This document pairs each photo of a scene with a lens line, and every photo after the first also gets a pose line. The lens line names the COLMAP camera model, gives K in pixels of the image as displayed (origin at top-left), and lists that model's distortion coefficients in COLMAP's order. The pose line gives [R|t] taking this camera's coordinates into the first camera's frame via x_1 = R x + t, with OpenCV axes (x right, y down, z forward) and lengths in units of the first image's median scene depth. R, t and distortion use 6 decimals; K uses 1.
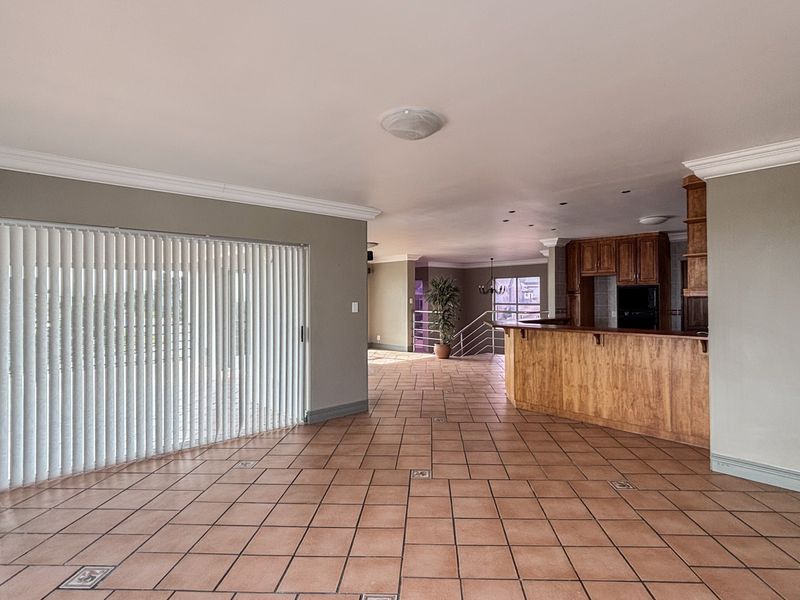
lens RADIAL K [[426.1, 0, 400.0], [0, 426.1, 300.0], [0, 0, 1]] dist [-0.031690, -0.000167]
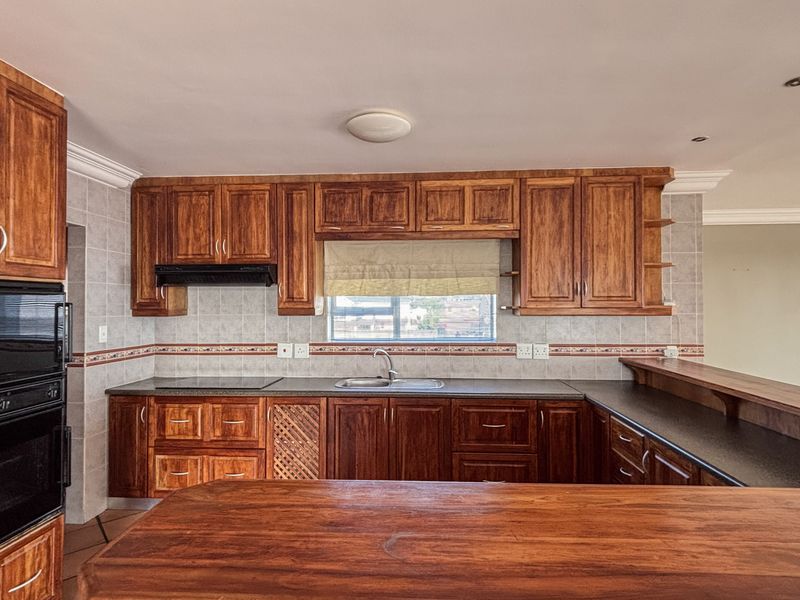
lens RADIAL K [[432.8, 0, 398.1], [0, 432.8, 299.3], [0, 0, 1]] dist [0.026891, -0.028372]
pose [[-0.711819, 0.015474, 0.702192, 0.220148], [0.012411, 0.999878, -0.009454, -0.017899], [-0.702253, 0.001985, -0.711925, 0.915708]]
